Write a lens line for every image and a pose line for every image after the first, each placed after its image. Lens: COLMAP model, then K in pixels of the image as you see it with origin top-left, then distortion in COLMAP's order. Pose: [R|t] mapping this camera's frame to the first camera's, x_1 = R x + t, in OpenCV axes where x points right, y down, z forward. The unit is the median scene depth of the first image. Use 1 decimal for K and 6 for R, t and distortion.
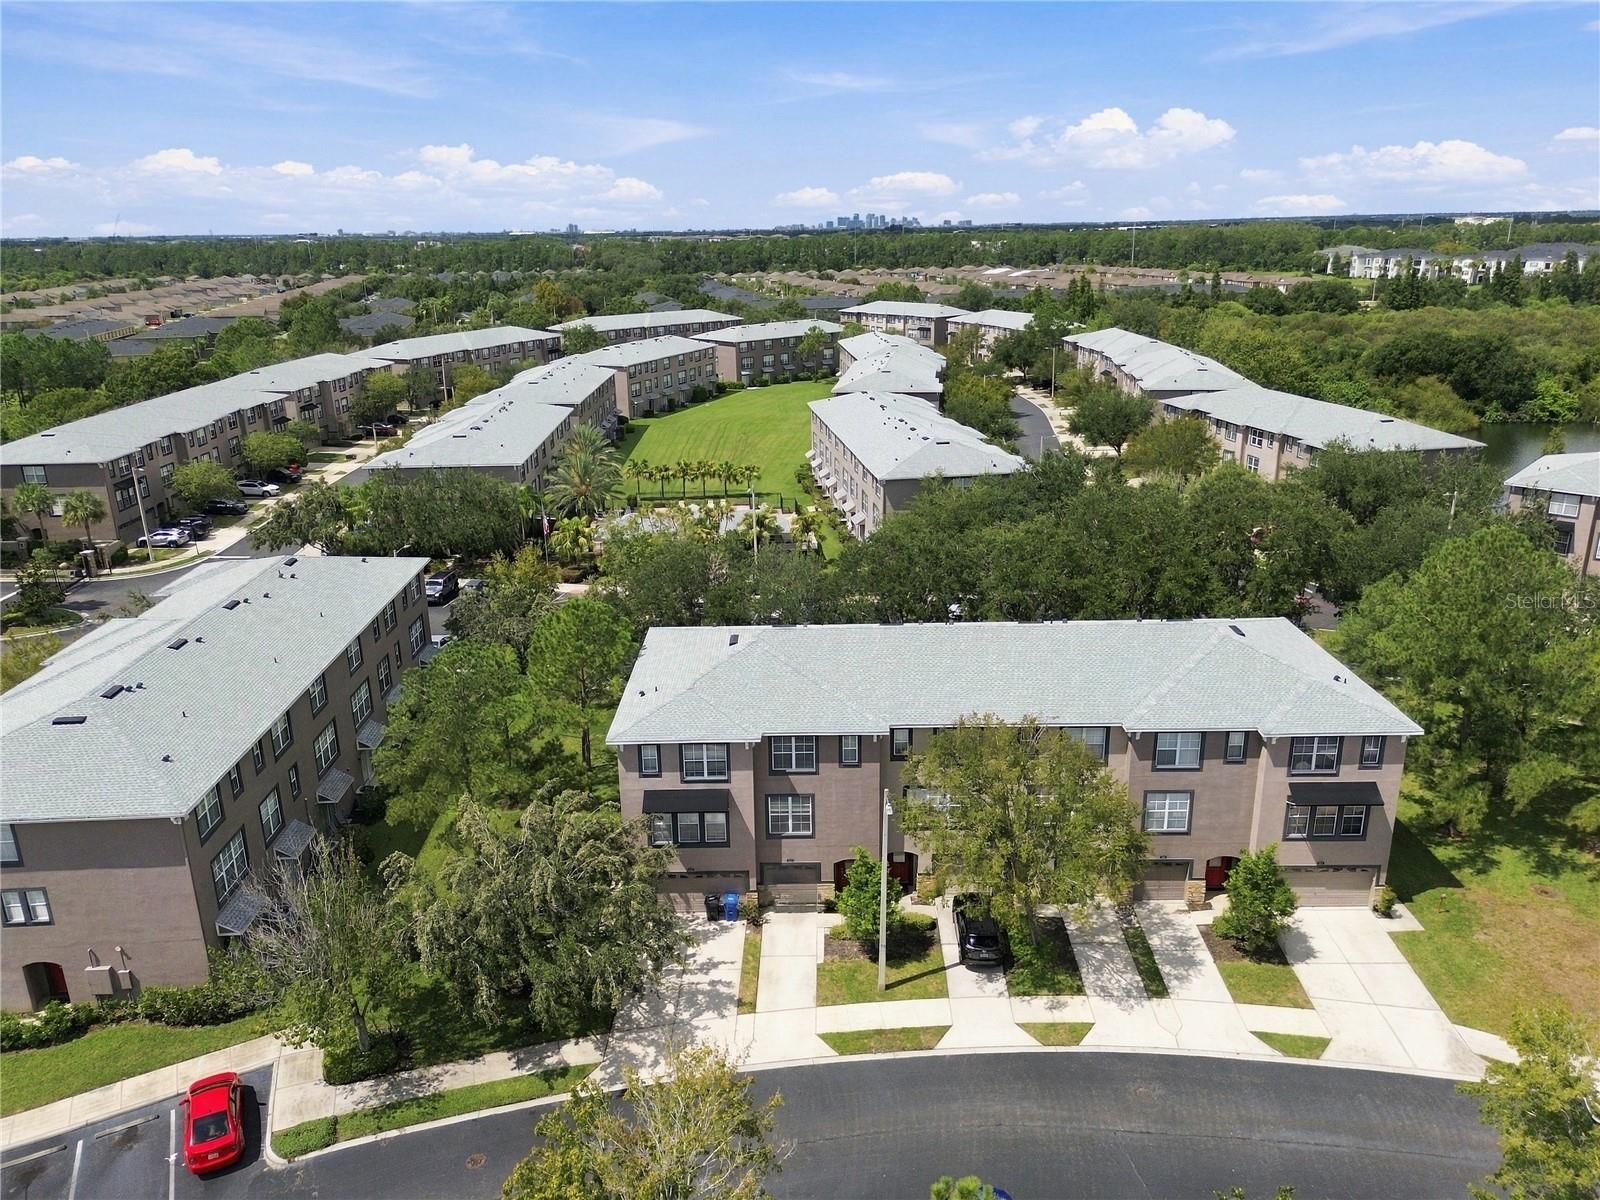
lens RADIAL K [[1135.4, 0, 805.1], [0, 1135.4, 590.8], [0, 0, 1]] dist [0.055714, -0.040736]
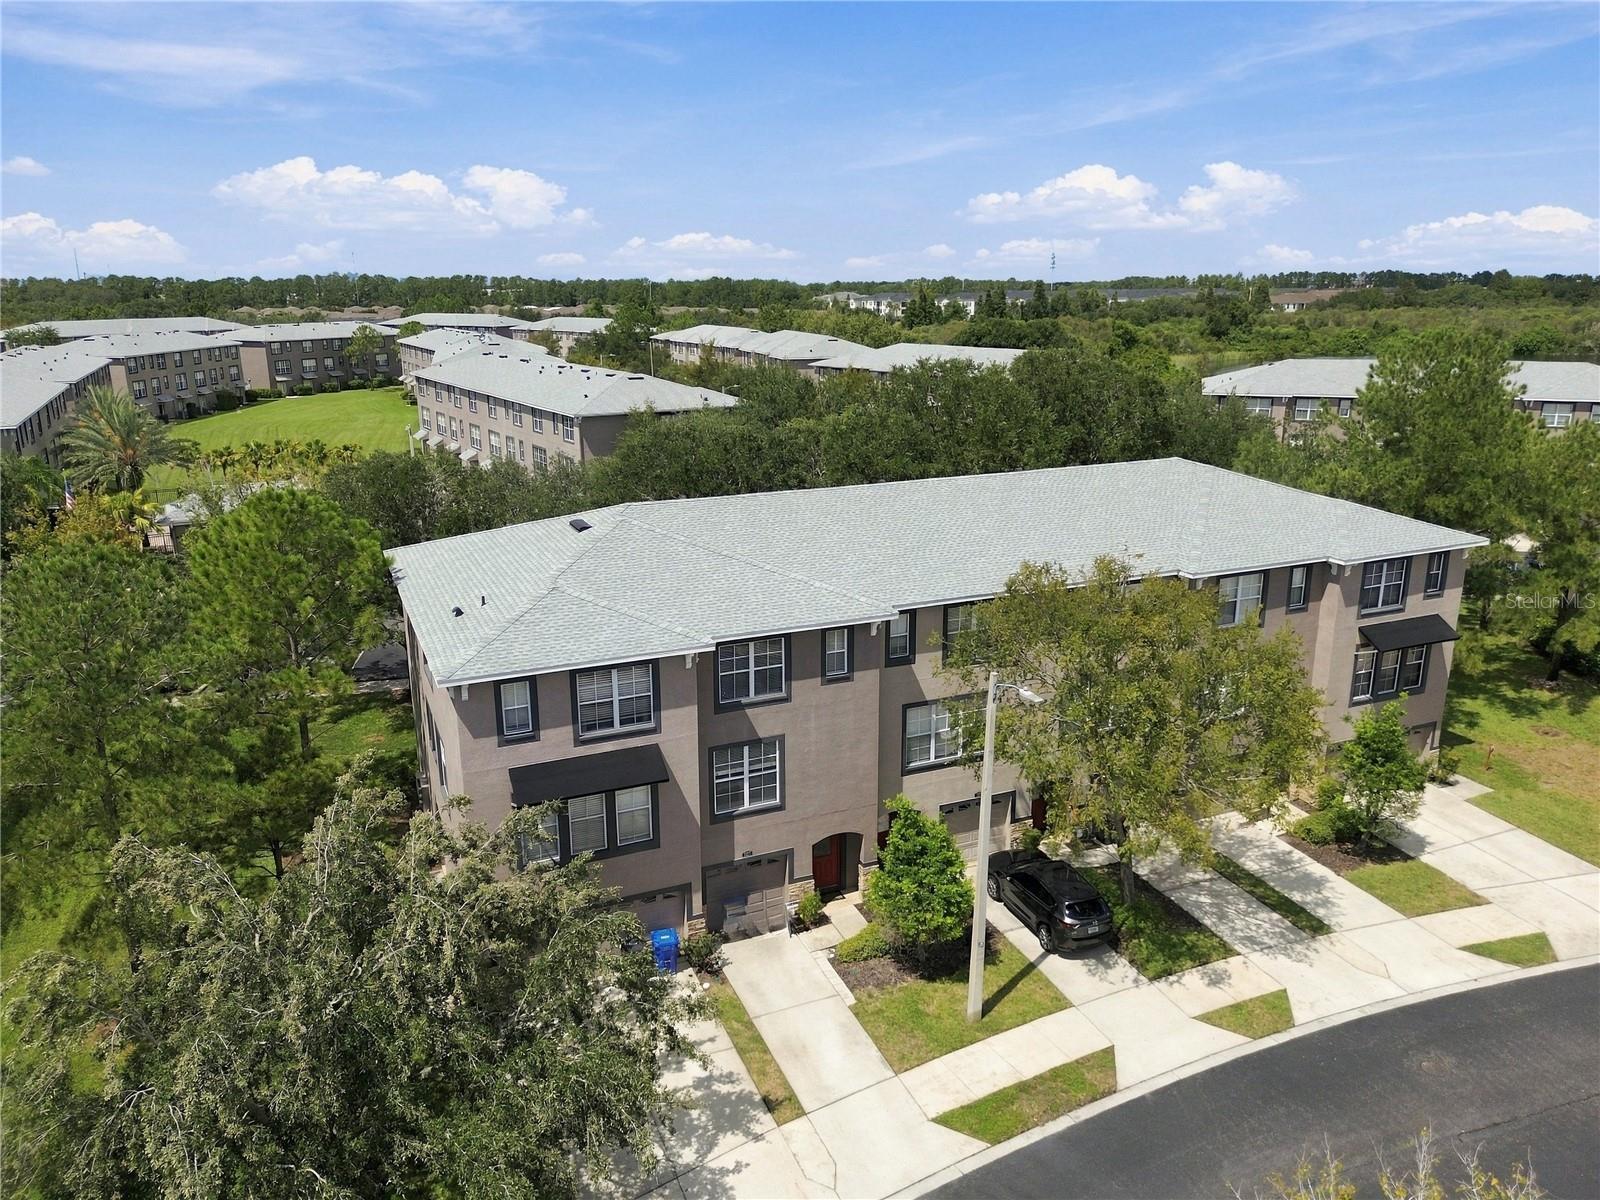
lens RADIAL K [[1135.4, 0, 805.5], [0, 1135.4, 589.9], [0, 0, 1]] dist [0.055714, -0.040736]
pose [[0.913285, -0.093252, 0.396502, -0.216871], [0.113667, 0.993117, -0.028248, 0.119645], [-0.391139, 0.070867, 0.917599, 0.426834]]
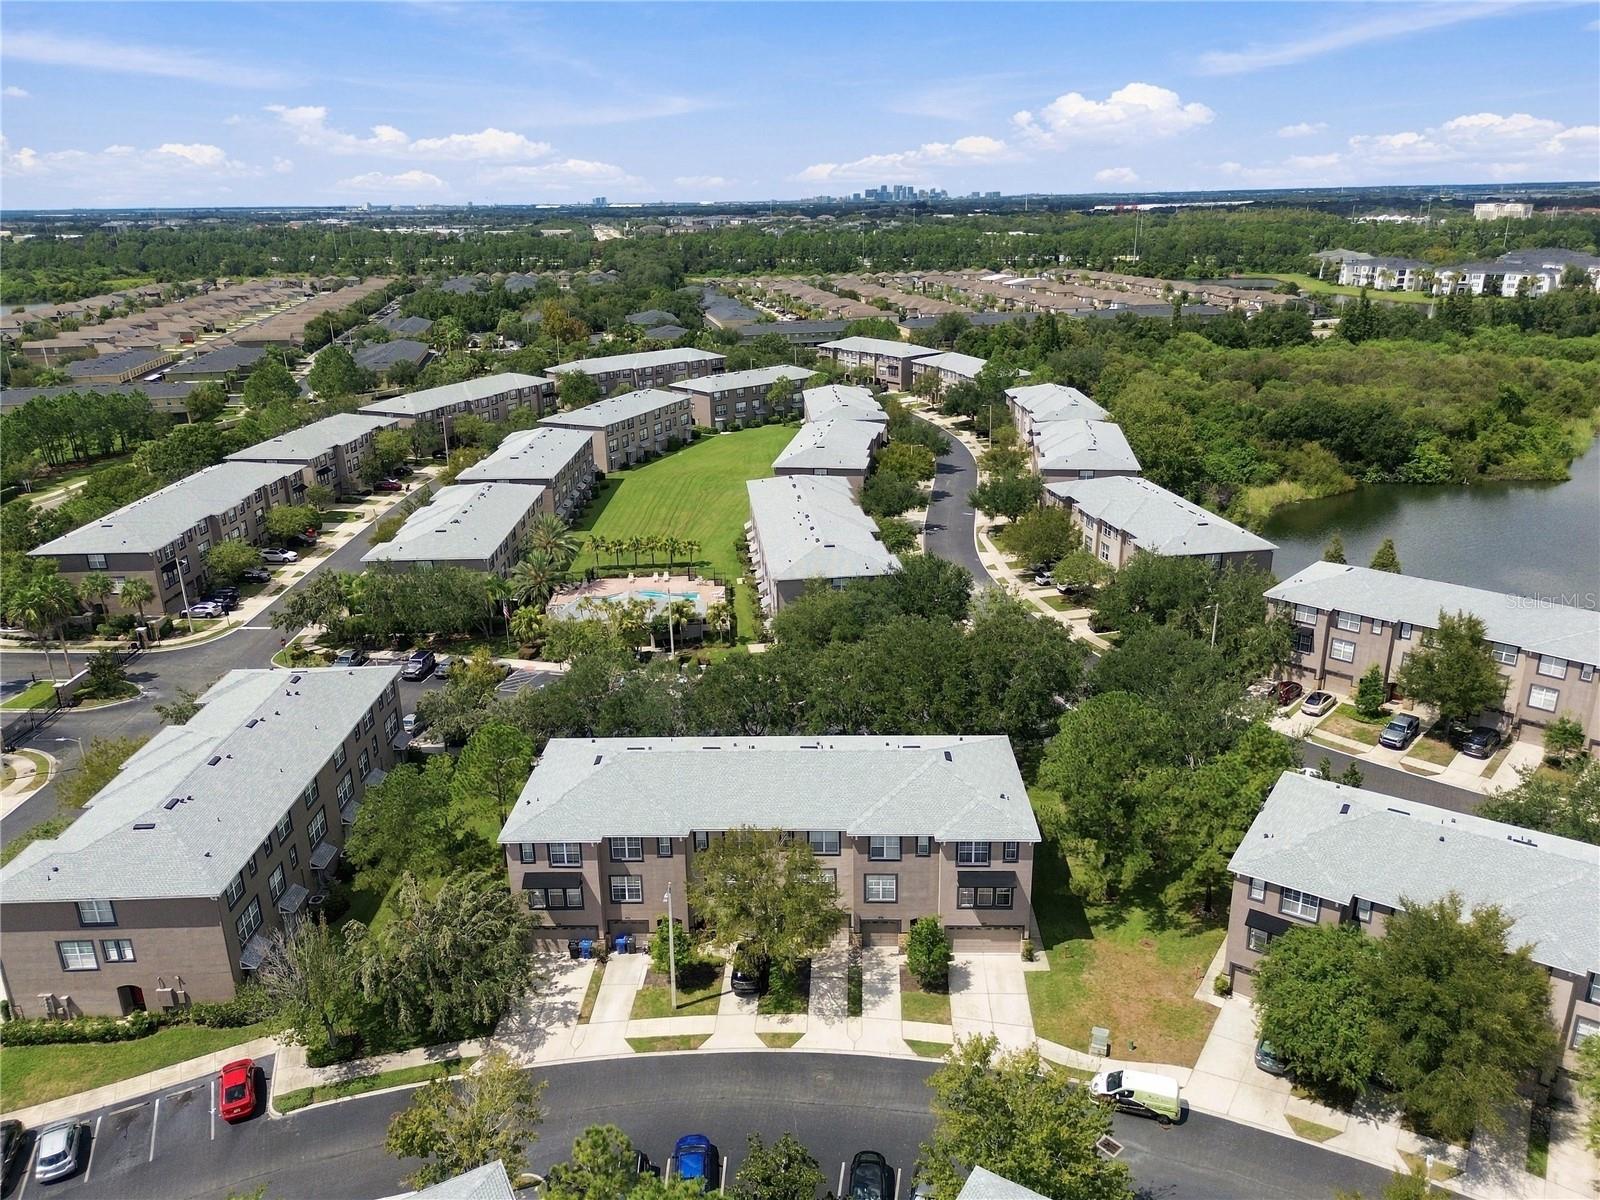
lens RADIAL K [[1135.4, 0, 804.8], [0, 1135.4, 594.0], [0, 0, 1]] dist [0.055714, -0.040736]
pose [[0.999717, 0.006736, -0.022831, 0.250490], [-0.006142, 0.999644, 0.025983, -0.224321], [0.022998, -0.025835, 0.999402, -0.462374]]
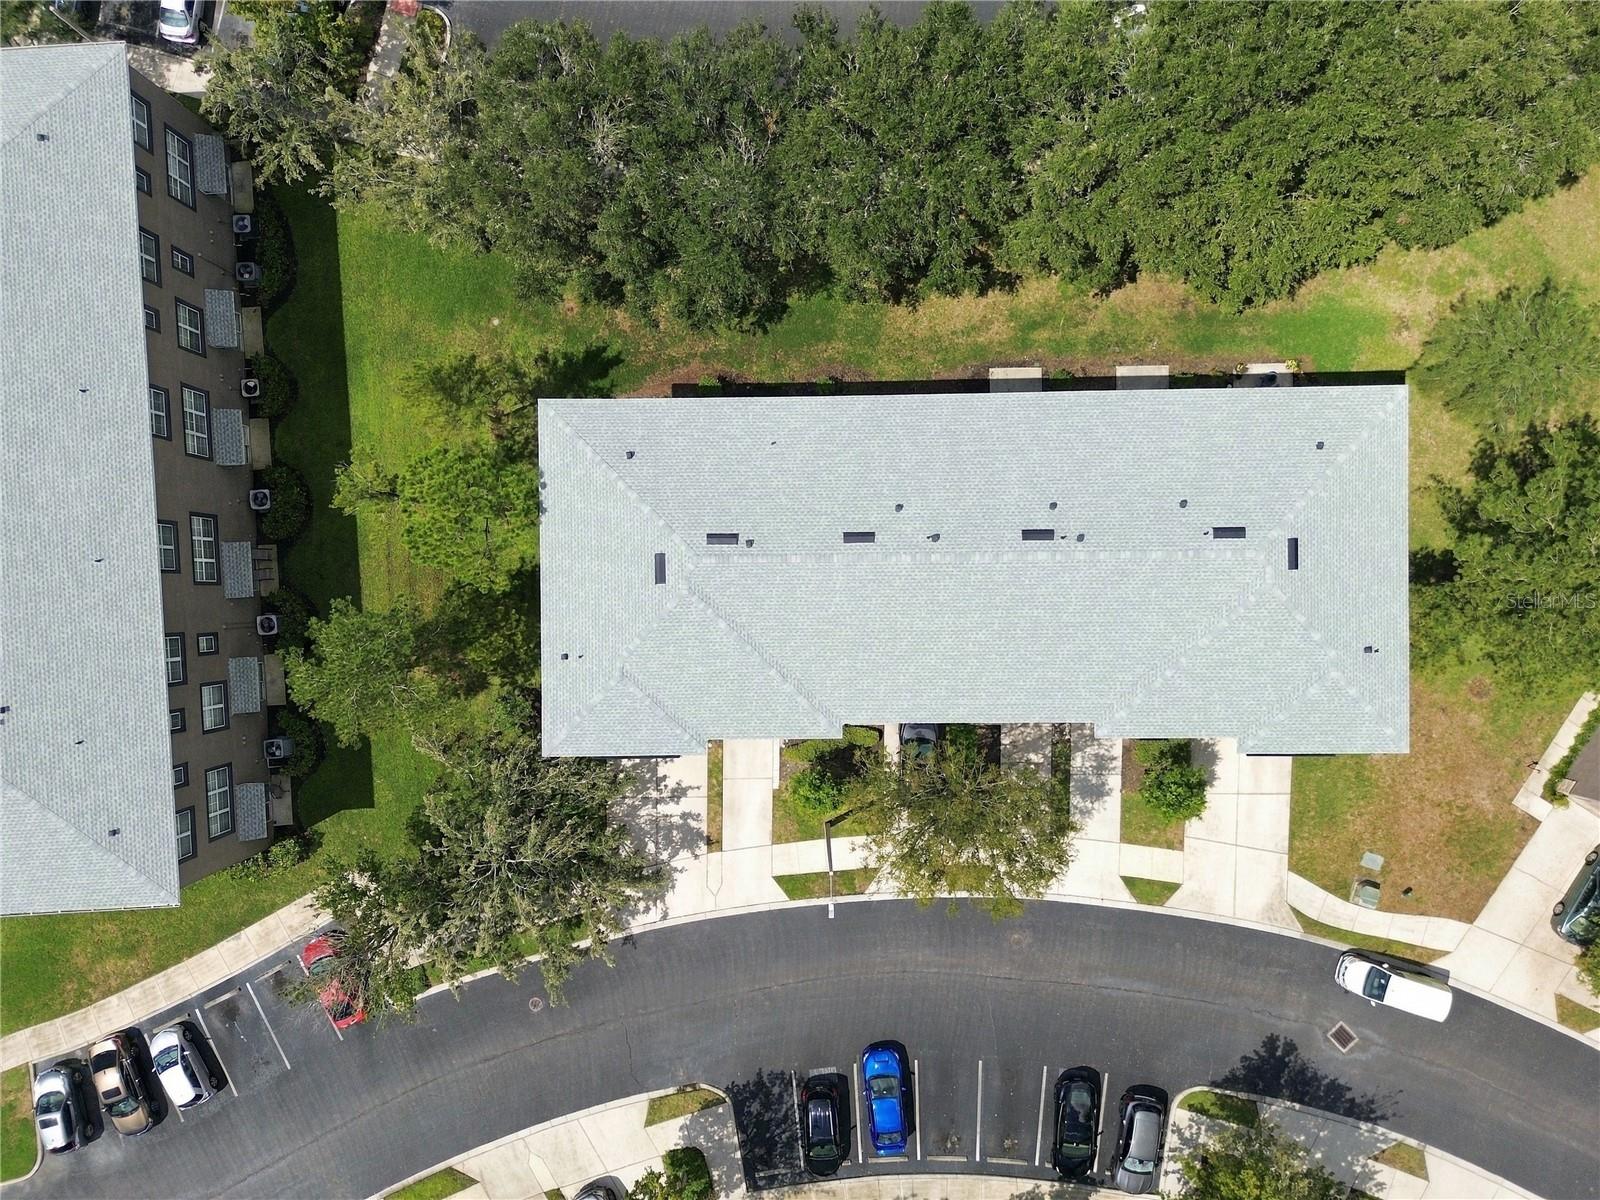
lens RADIAL K [[1135.4, 0, 793.5], [0, 1135.4, 597.9], [0, 0, 1]] dist [0.055714, -0.040736]
pose [[0.999965, -0.007570, -0.003656, 0.035112], [0.005799, 0.306332, 0.951907, -0.781417], [-0.006086, -0.951895, 0.306365, 0.799665]]
